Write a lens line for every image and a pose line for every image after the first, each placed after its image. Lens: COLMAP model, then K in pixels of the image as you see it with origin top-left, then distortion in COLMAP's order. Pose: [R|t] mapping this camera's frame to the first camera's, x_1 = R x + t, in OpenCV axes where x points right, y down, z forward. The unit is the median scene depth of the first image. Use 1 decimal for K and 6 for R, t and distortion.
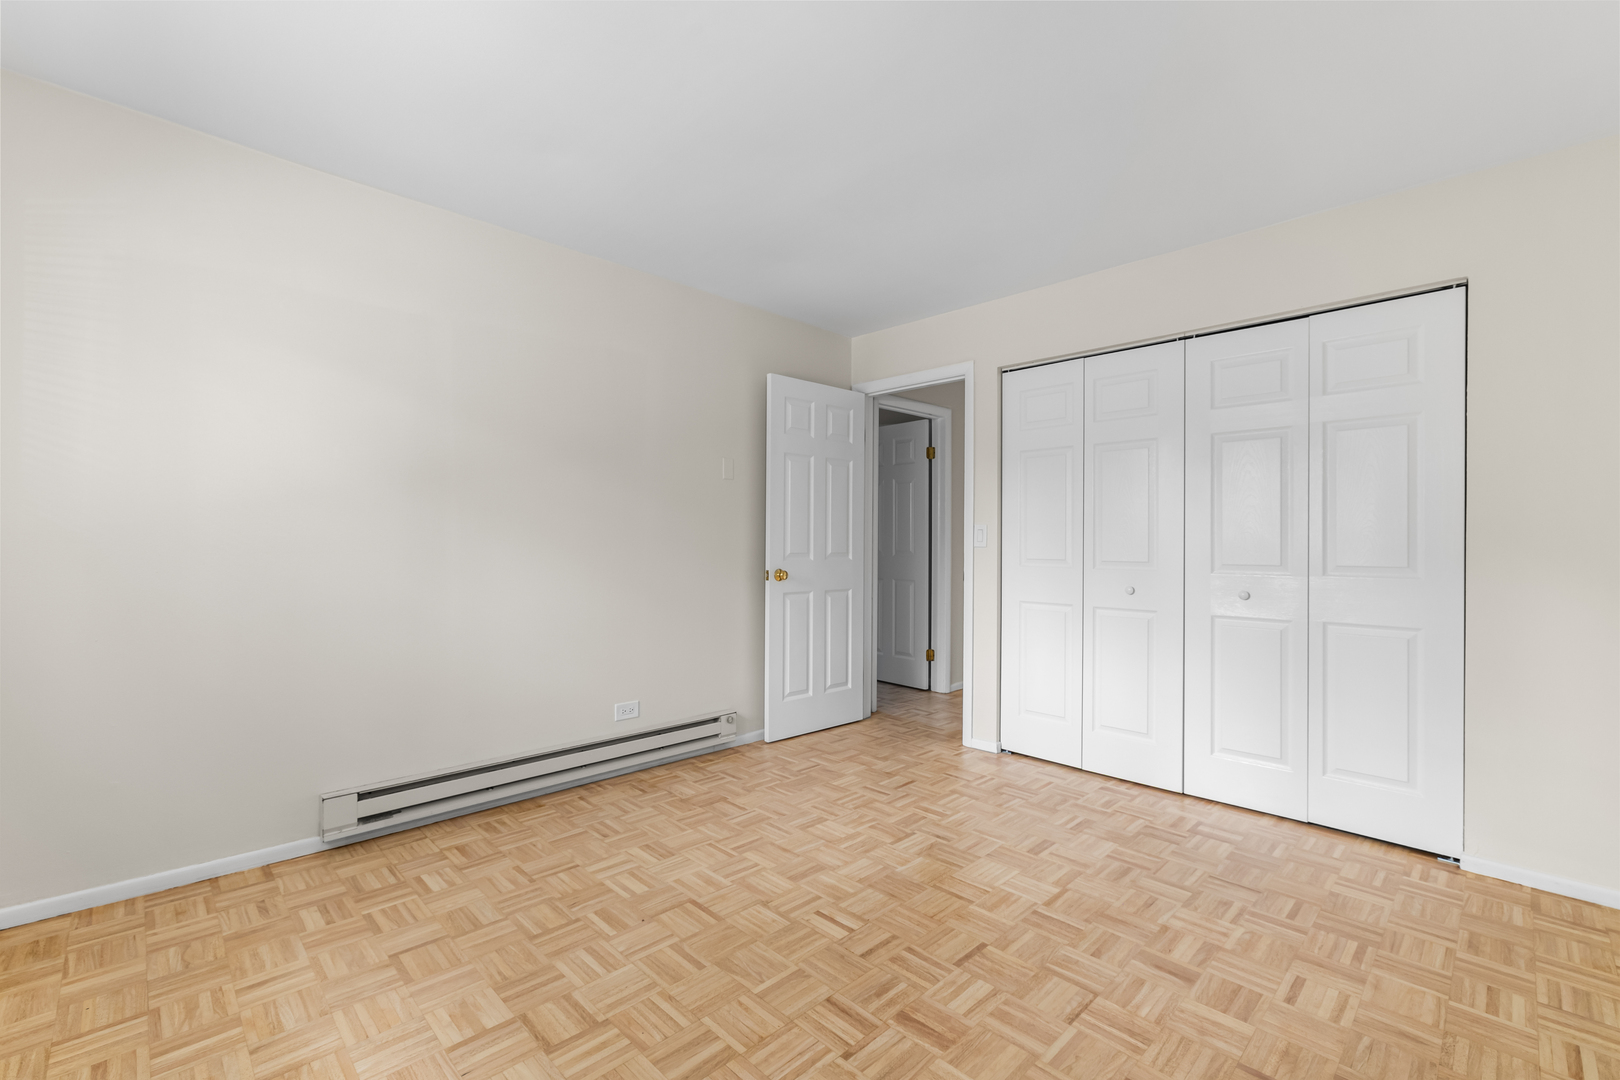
lens RADIAL K [[703.3, 0, 808.0], [0, 703.3, 539.5], [0, 0, 1]] dist [0.002294, 0.000426]
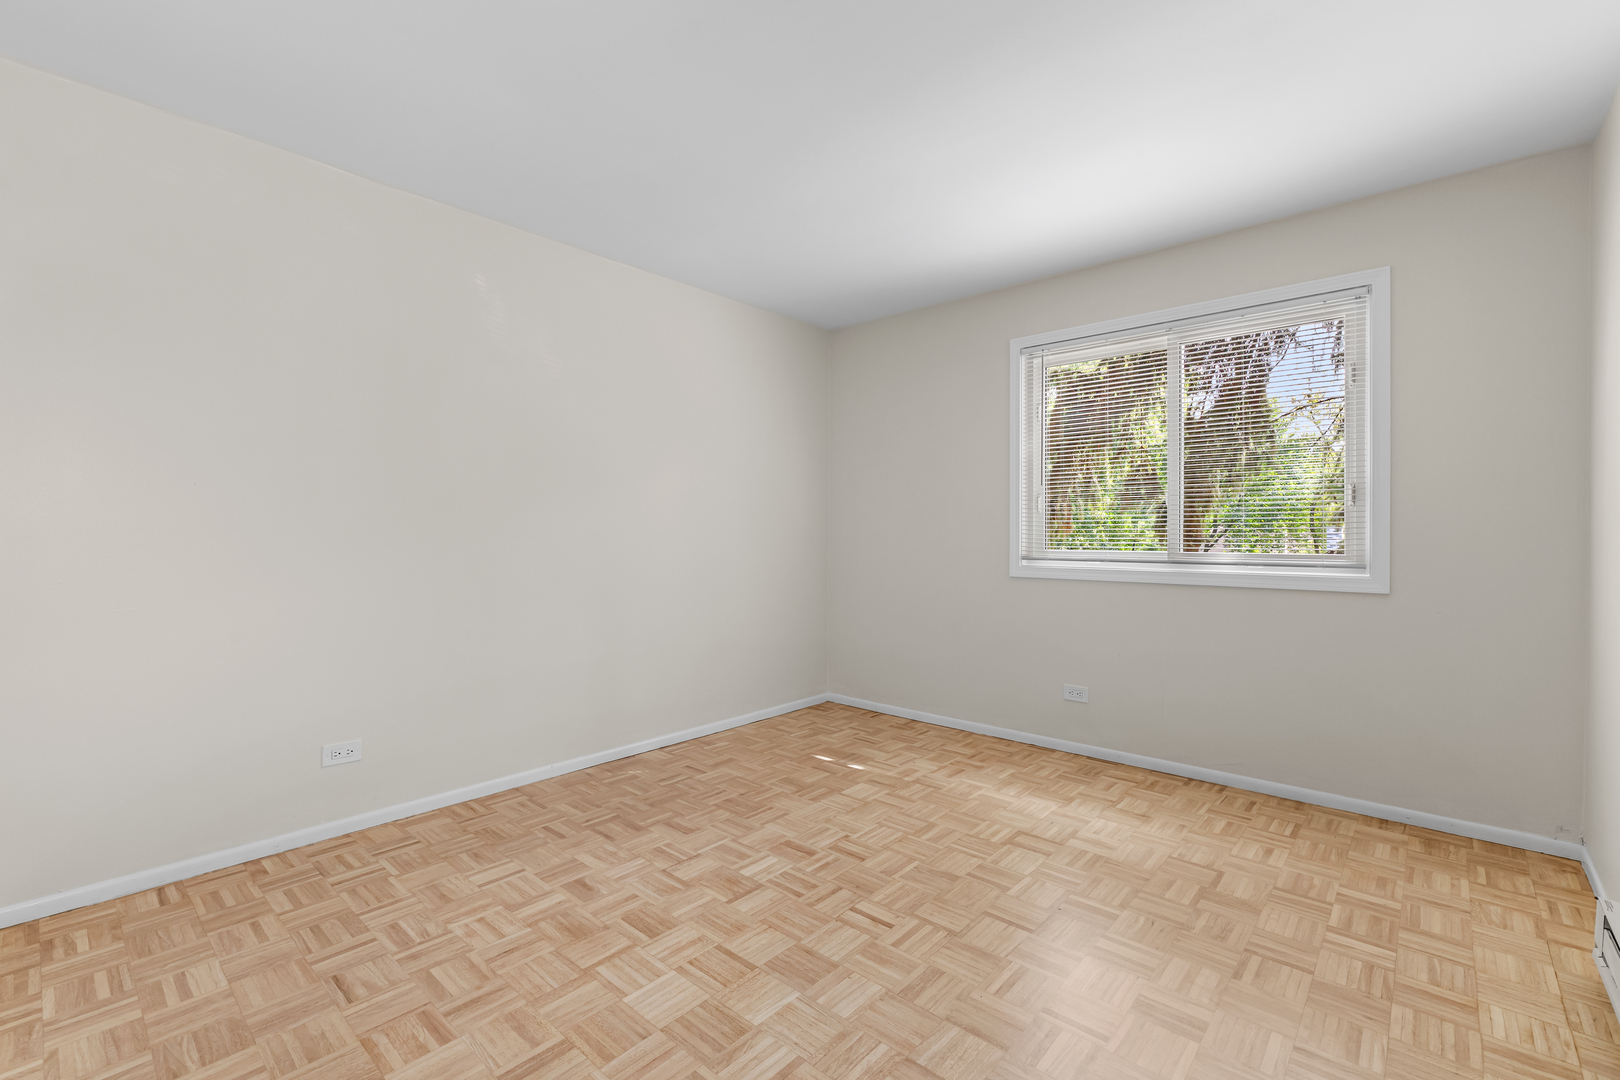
lens RADIAL K [[703.3, 0, 811.7], [0, 703.3, 537.4], [0, 0, 1]] dist [0.002294, 0.000426]
pose [[-0.997664, -0.010970, -0.067427, 0.205808], [-0.011020, 0.999939, 0.000377, 0.014915], [0.067419, 0.001119, -0.997724, 2.116864]]
